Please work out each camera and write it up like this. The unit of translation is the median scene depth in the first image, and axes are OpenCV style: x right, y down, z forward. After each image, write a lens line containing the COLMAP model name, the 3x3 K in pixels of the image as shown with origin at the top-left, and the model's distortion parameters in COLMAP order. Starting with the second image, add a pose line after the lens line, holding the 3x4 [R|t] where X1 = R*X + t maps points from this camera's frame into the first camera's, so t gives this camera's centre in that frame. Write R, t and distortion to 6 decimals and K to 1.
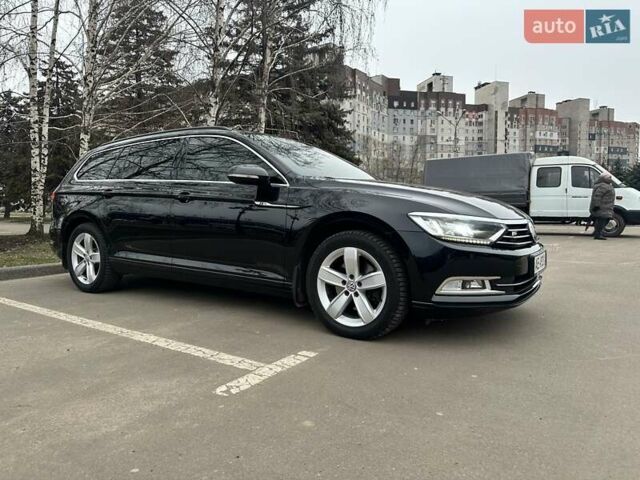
lens RADIAL K [[454.0, 0, 320.0], [0, 454.0, 240.0], [0, 0, 1]] dist [0.065716, -0.083524]
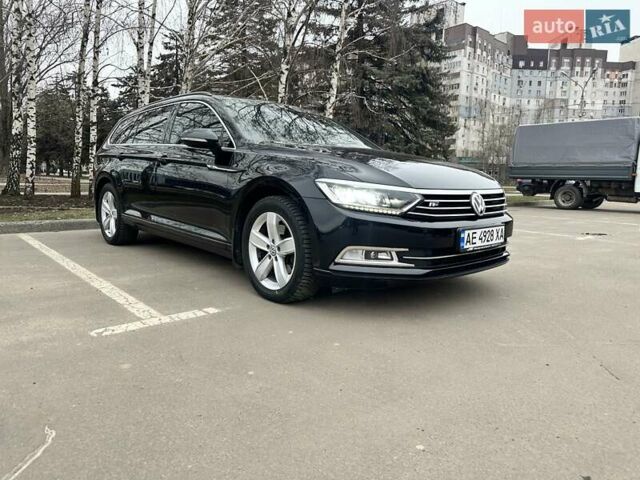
lens RADIAL K [[454.0, 0, 320.0], [0, 454.0, 240.0], [0, 0, 1]] dist [0.065716, -0.083524]
pose [[0.970900, 0.056452, -0.232735, 0.212053], [-0.040502, 0.996527, 0.072758, 0.000013], [0.236034, -0.061215, 0.969815, 0.019579]]
